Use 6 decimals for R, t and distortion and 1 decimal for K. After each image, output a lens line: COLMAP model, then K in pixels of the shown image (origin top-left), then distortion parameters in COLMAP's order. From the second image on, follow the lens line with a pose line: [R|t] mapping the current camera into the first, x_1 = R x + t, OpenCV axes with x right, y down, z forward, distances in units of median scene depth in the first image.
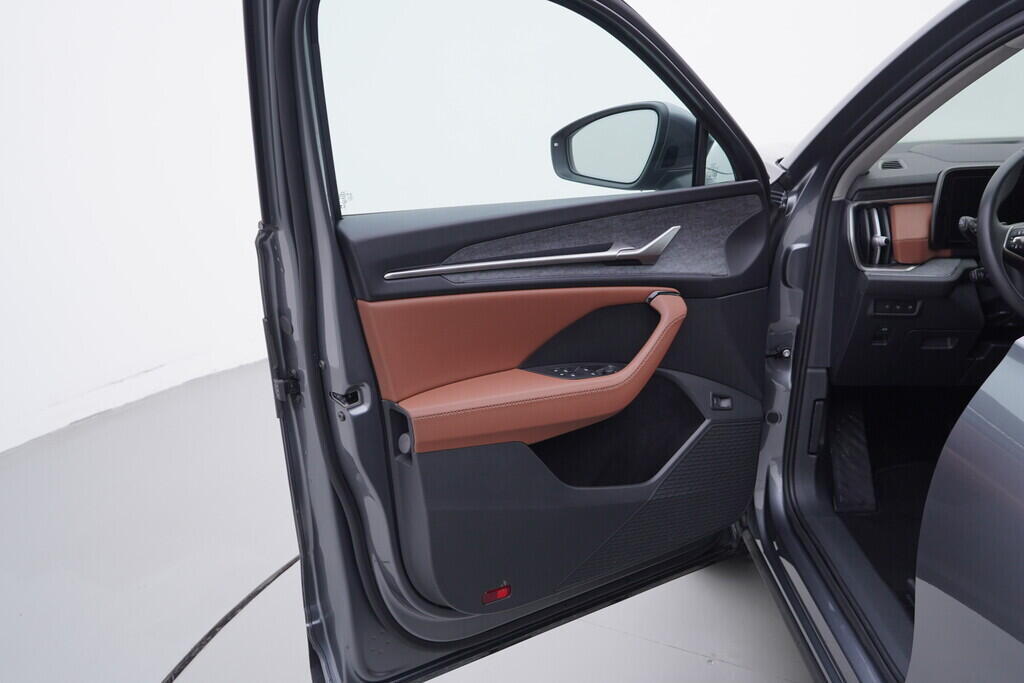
lens RADIAL K [[1051.1, 0, 512.0], [0, 1051.1, 341.5], [0, 0, 1]] dist [-0.010480, 0.035995]
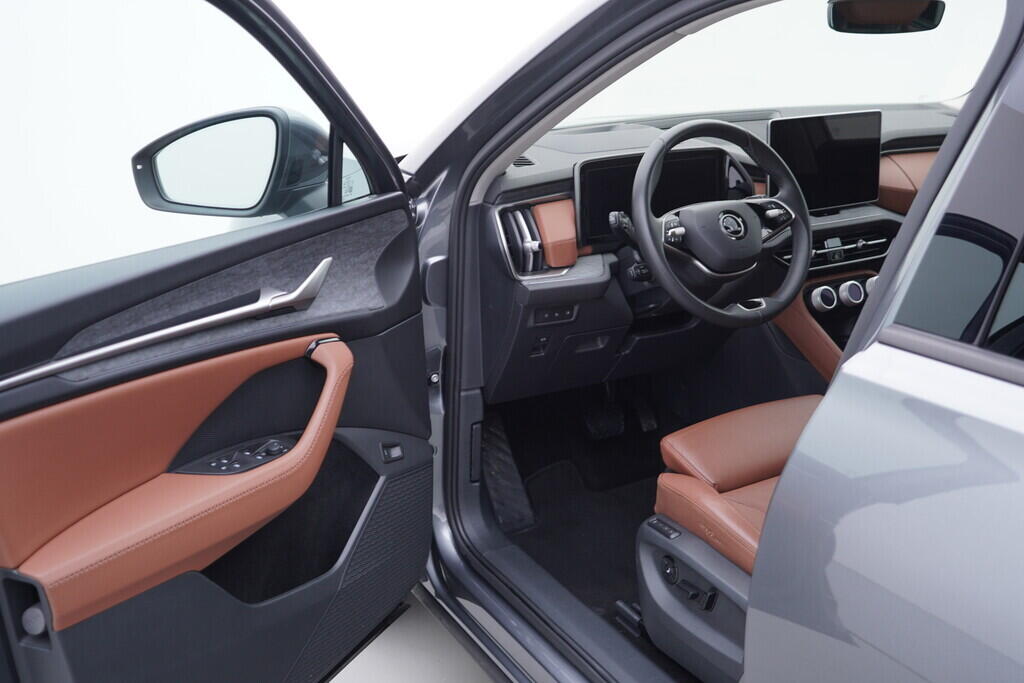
lens RADIAL K [[1051.1, 0, 512.0], [0, 1051.1, 341.5], [0, 0, 1]] dist [-0.010480, 0.035995]
pose [[0.876228, -0.151789, 0.457368, -0.096222], [0.144478, 0.988184, 0.051163, -0.063055], [-0.459730, 0.021249, 0.887805, 0.196726]]
